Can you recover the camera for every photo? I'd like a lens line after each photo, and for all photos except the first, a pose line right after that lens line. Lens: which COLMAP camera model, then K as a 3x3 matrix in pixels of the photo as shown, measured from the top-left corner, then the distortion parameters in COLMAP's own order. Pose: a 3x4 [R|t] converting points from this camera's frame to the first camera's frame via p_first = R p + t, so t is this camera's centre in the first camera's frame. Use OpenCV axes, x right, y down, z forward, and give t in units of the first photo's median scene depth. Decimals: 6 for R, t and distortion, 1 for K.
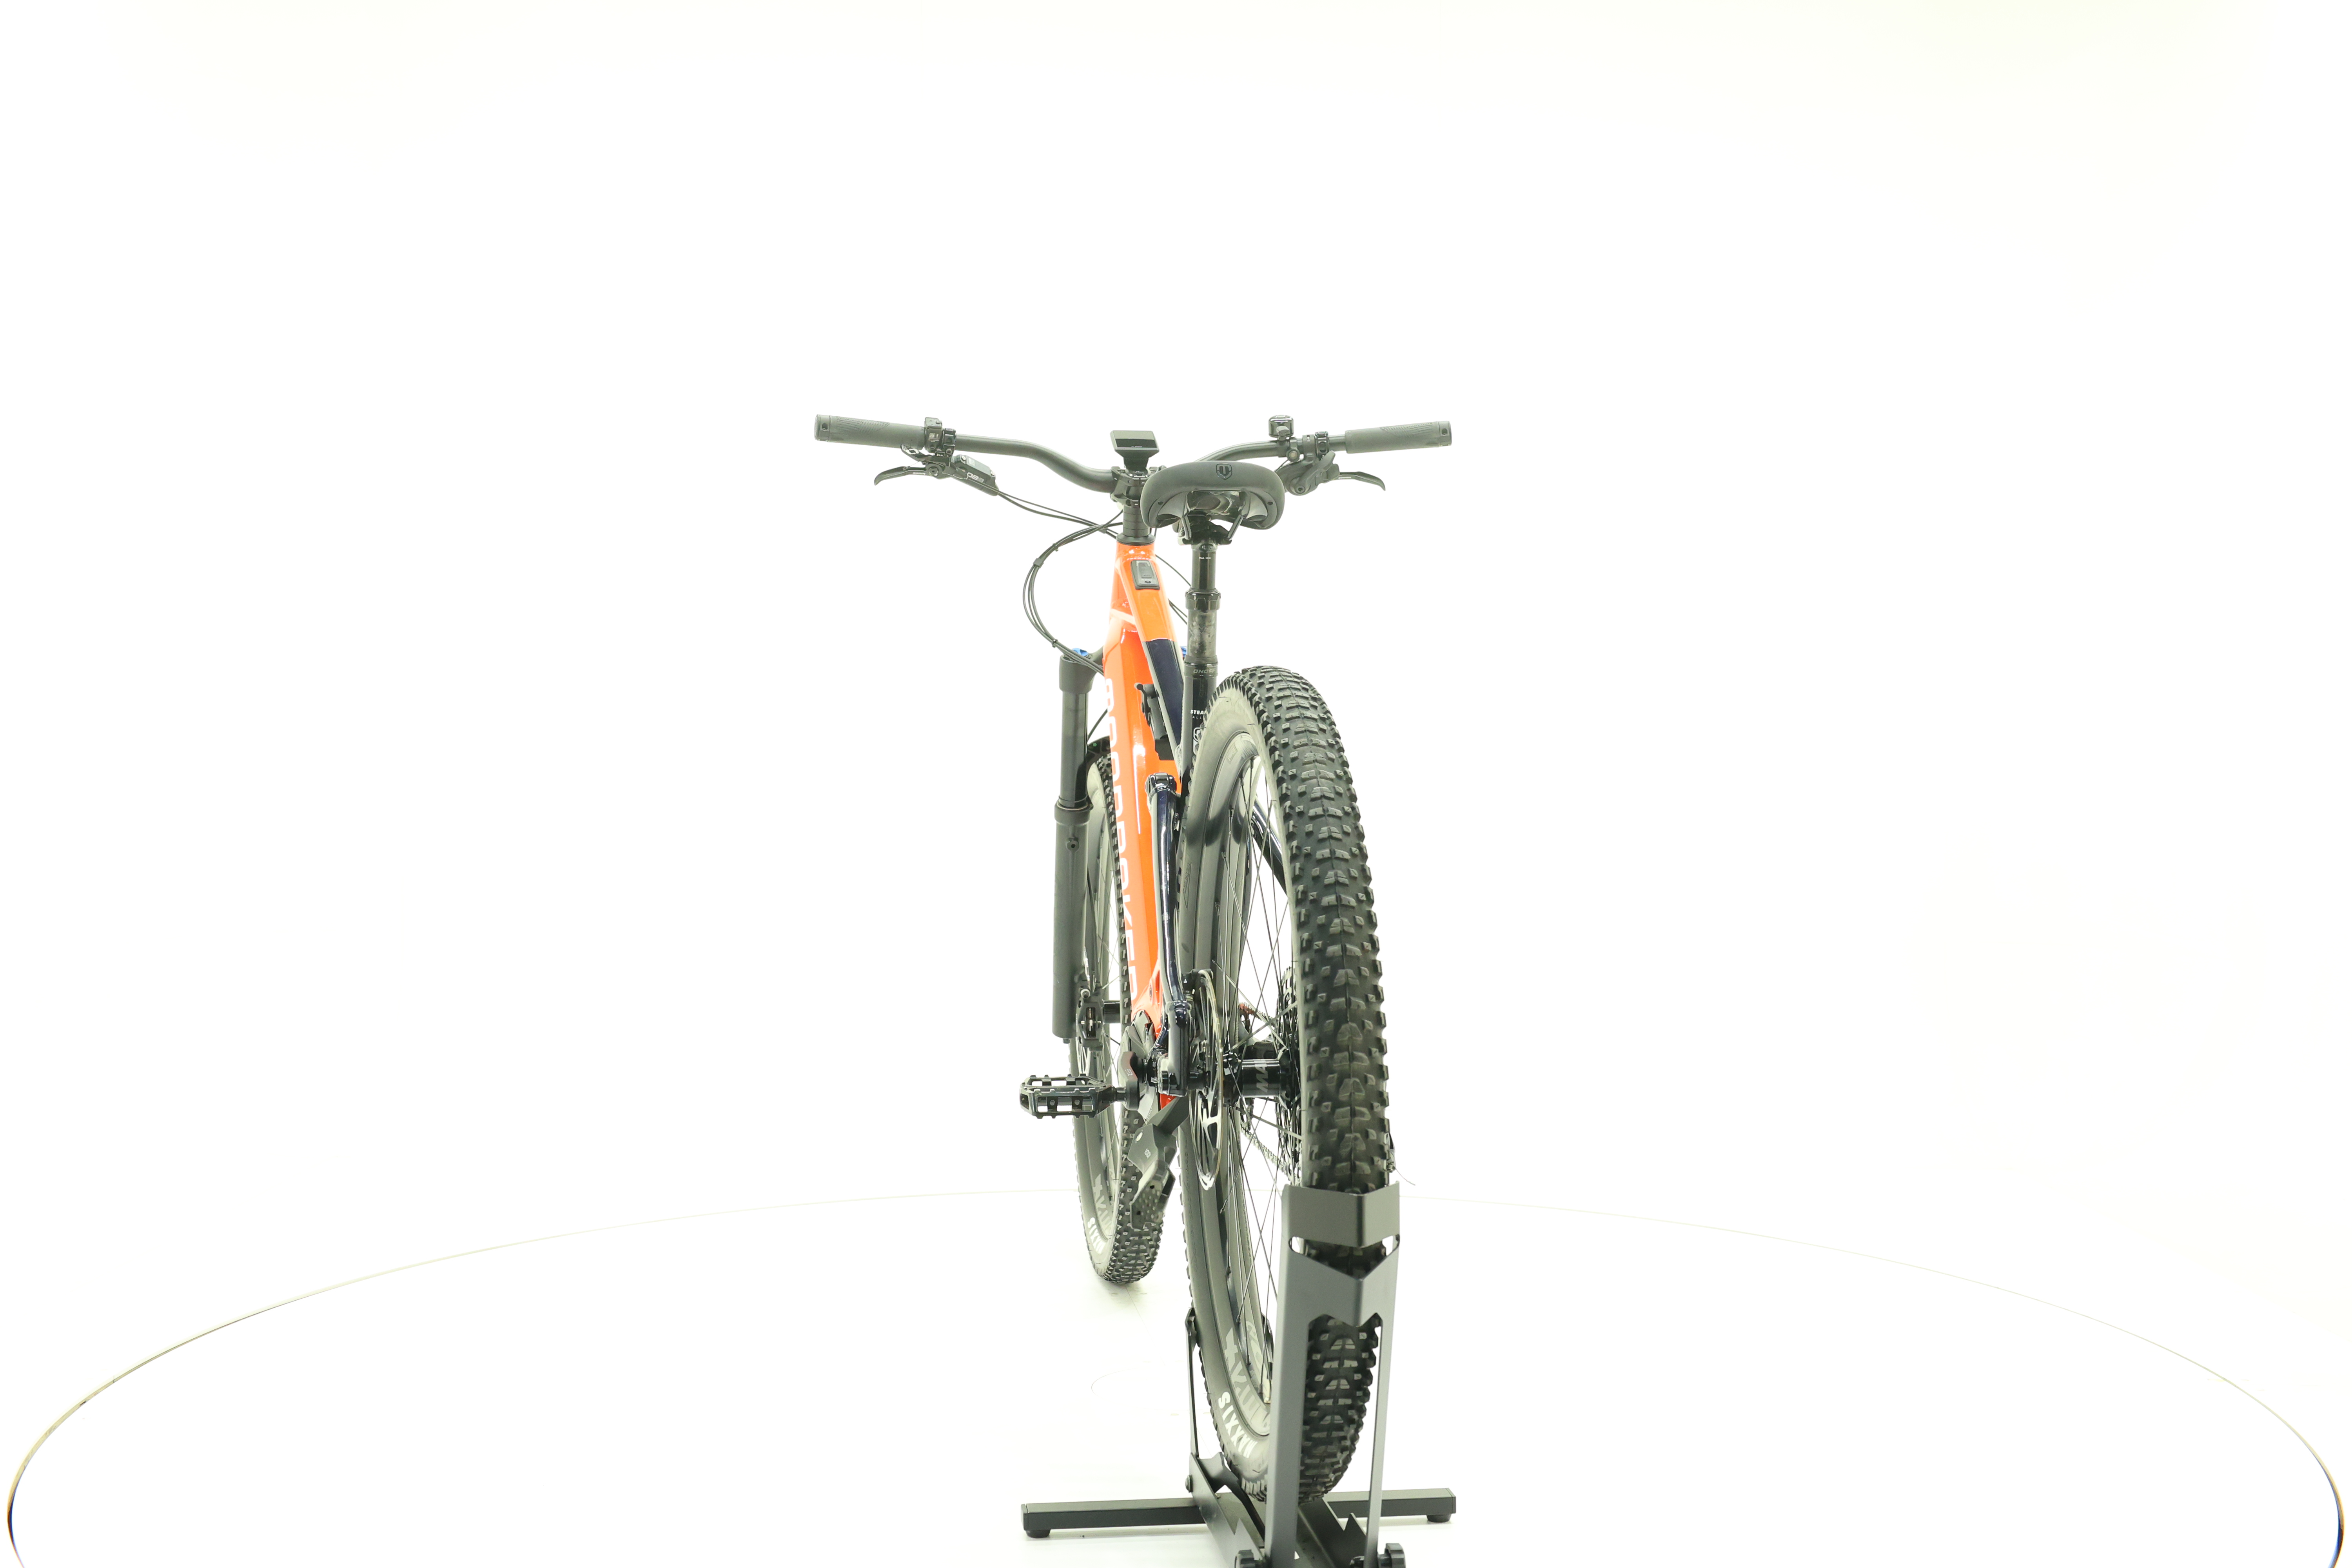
lens RADIAL K [[2528.0, 0, 1175.5], [0, 2528.0, 783.9], [0, 0, 1]] dist [-0.002708, 0.000000]
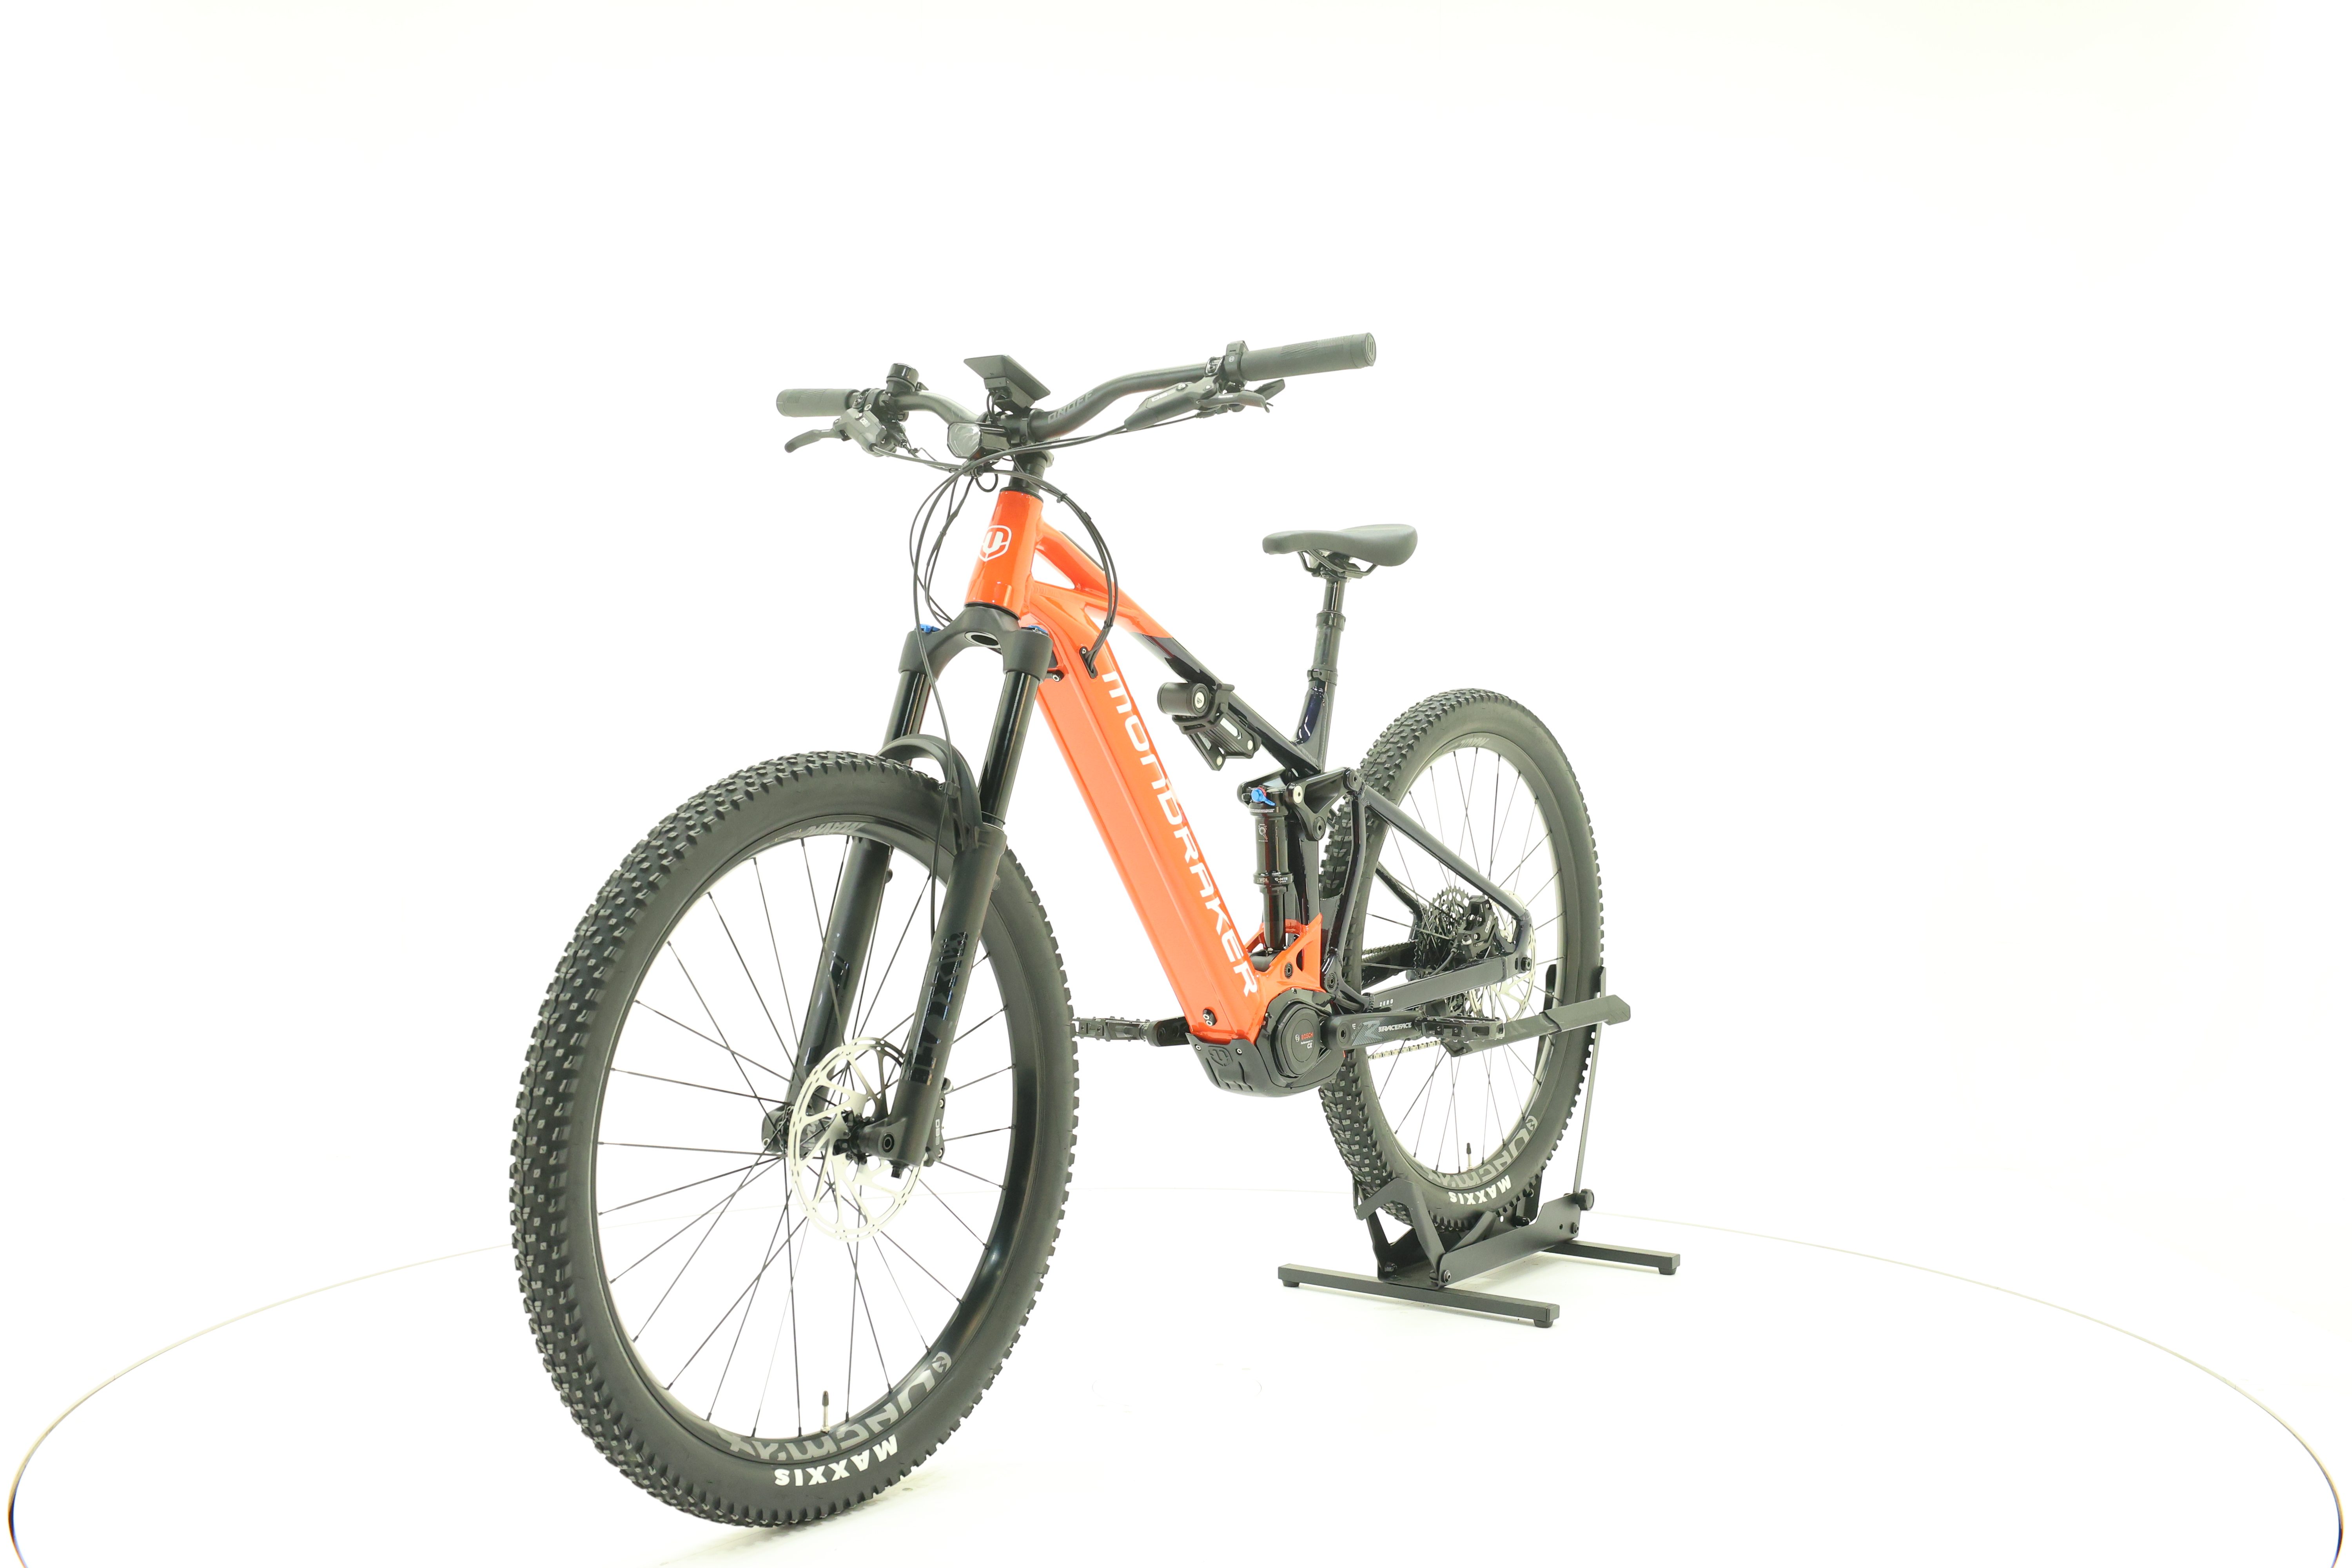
lens RADIAL K [[2528.0, 0, 1179.3], [0, 2528.0, 778.7], [0, 0, 1]] dist [-0.002708, 0.000000]
pose [[-0.724310, -0.019372, 0.689203, -0.631097], [0.009033, 0.999253, 0.037580, -0.036349], [-0.689416, 0.033445, -0.723594, 1.579852]]
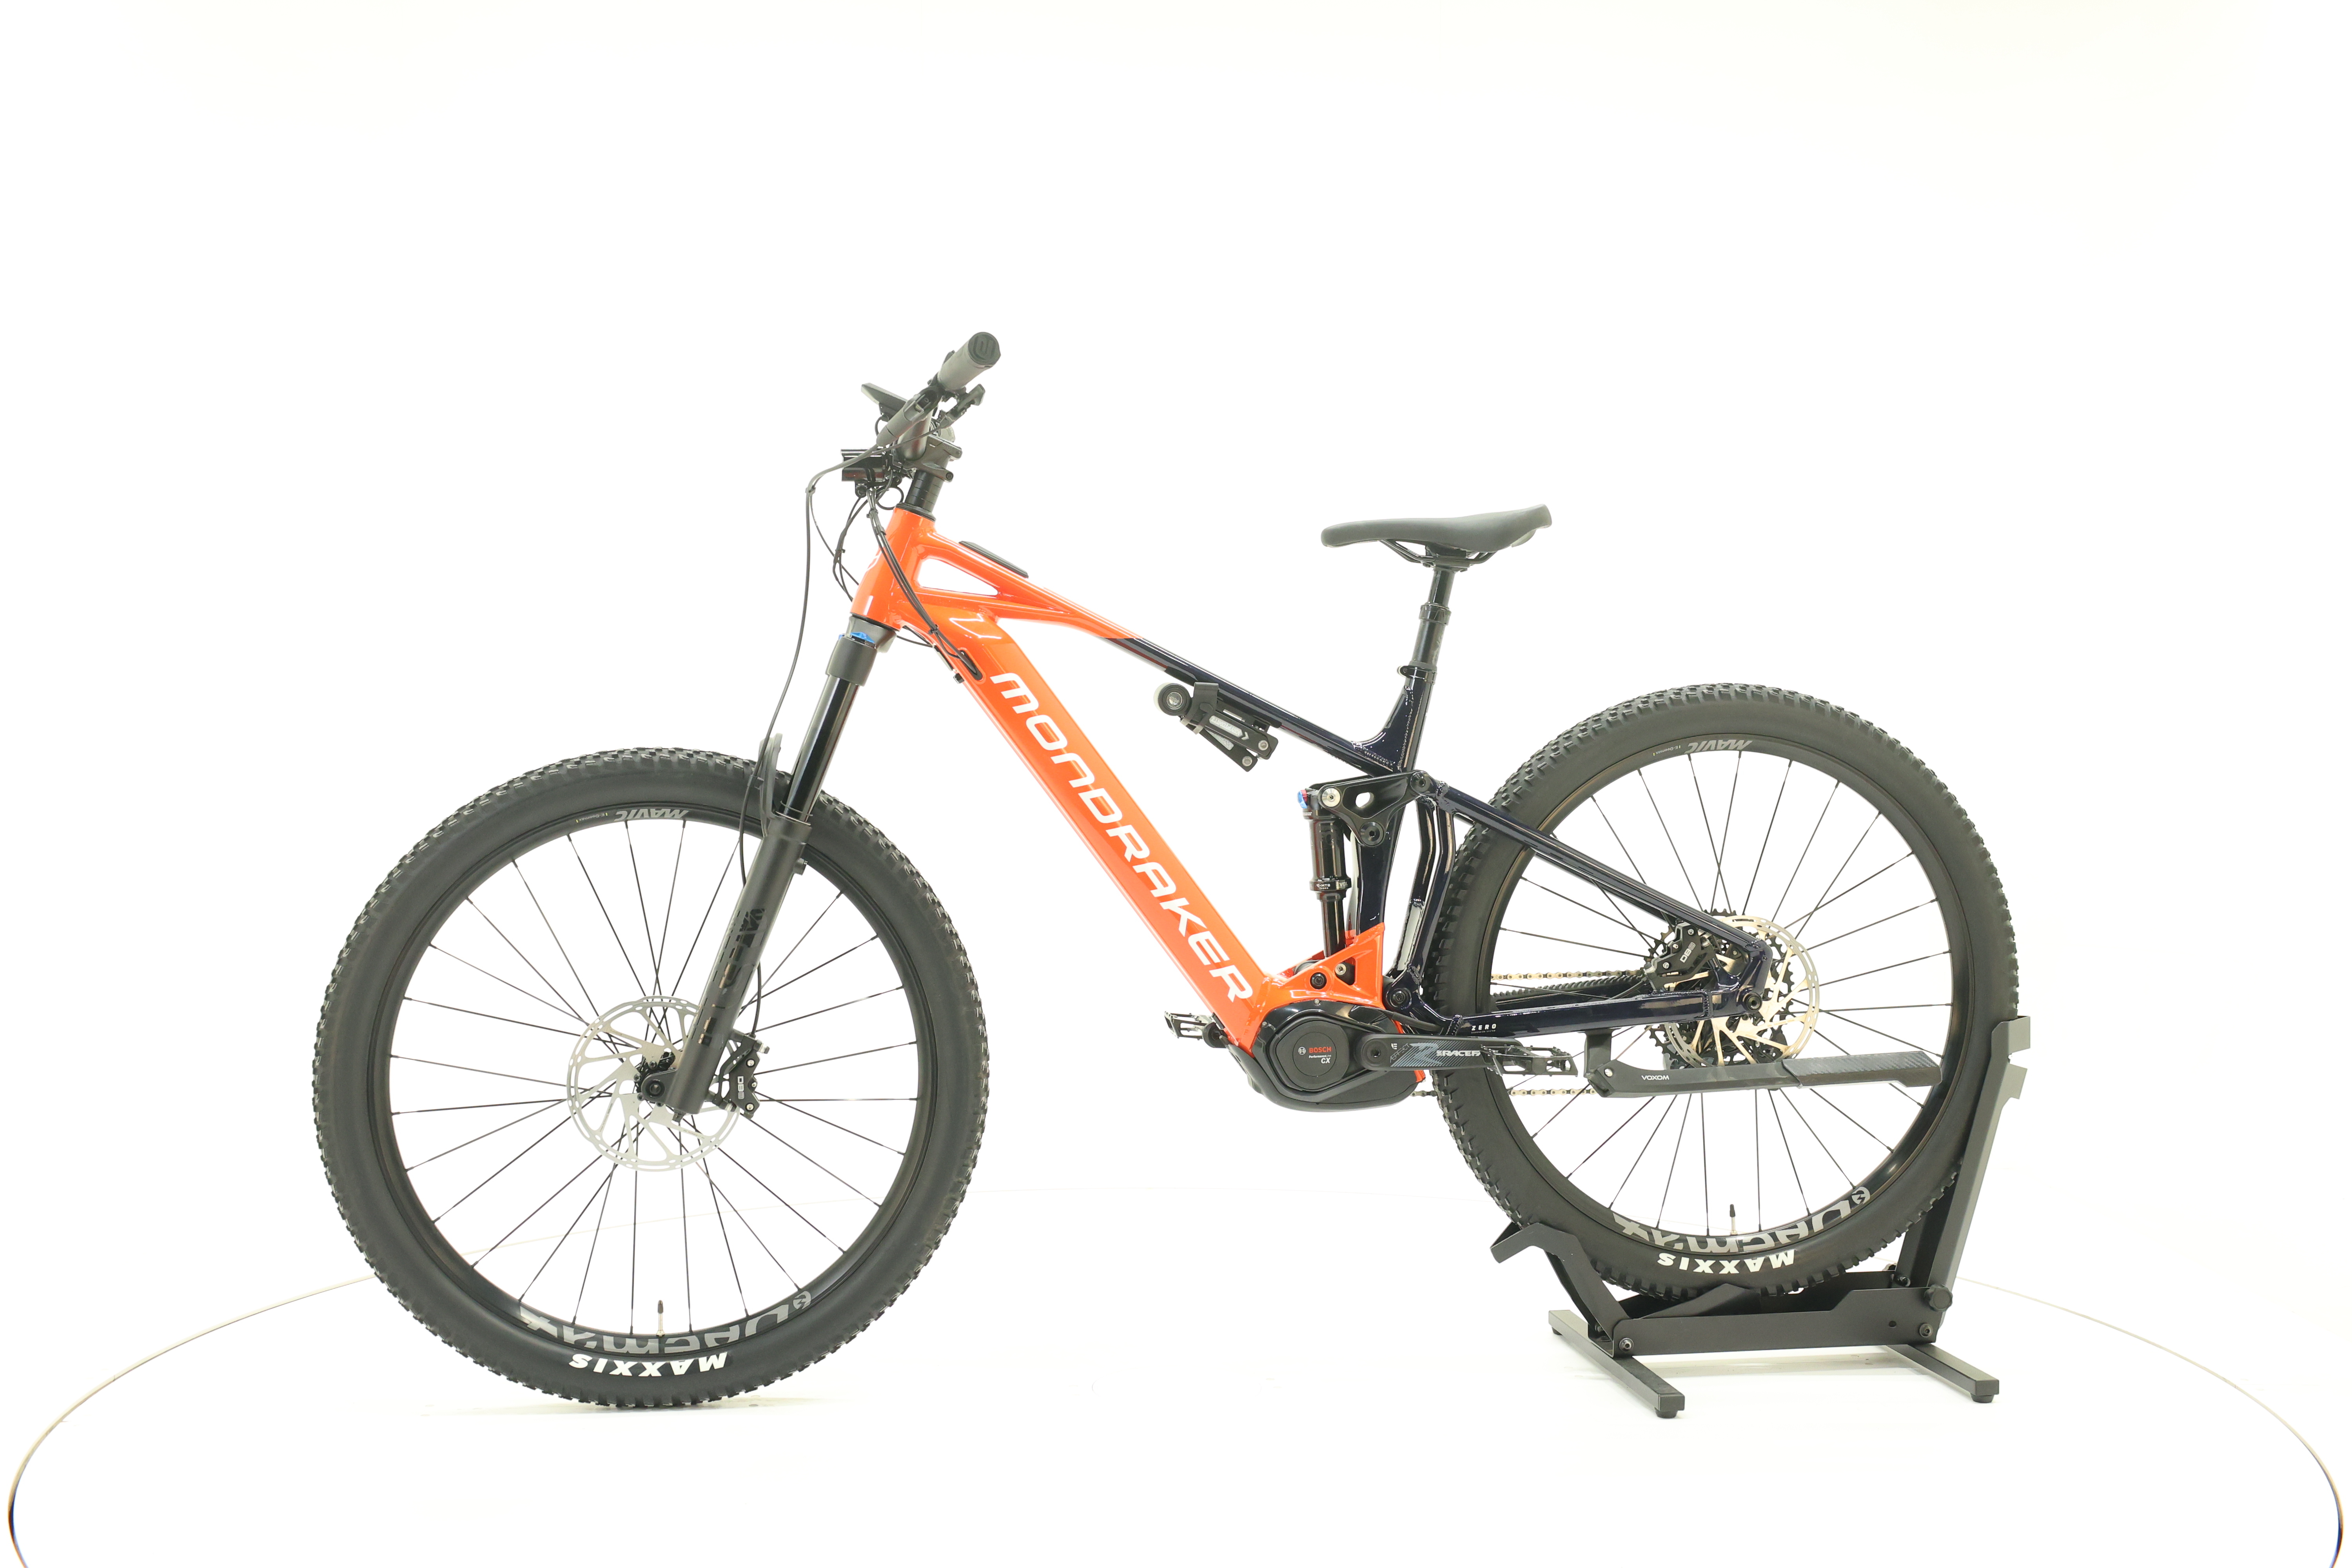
lens RADIAL K [[2528.0, 0, 1179.1], [0, 2528.0, 781.1], [0, 0, 1]] dist [-0.002708, 0.000000]
pose [[-0.020868, -0.023653, 0.999502, -0.915525], [0.017292, 0.999562, 0.024016, -0.022989], [-0.999633, 0.017785, -0.020450, 0.935152]]
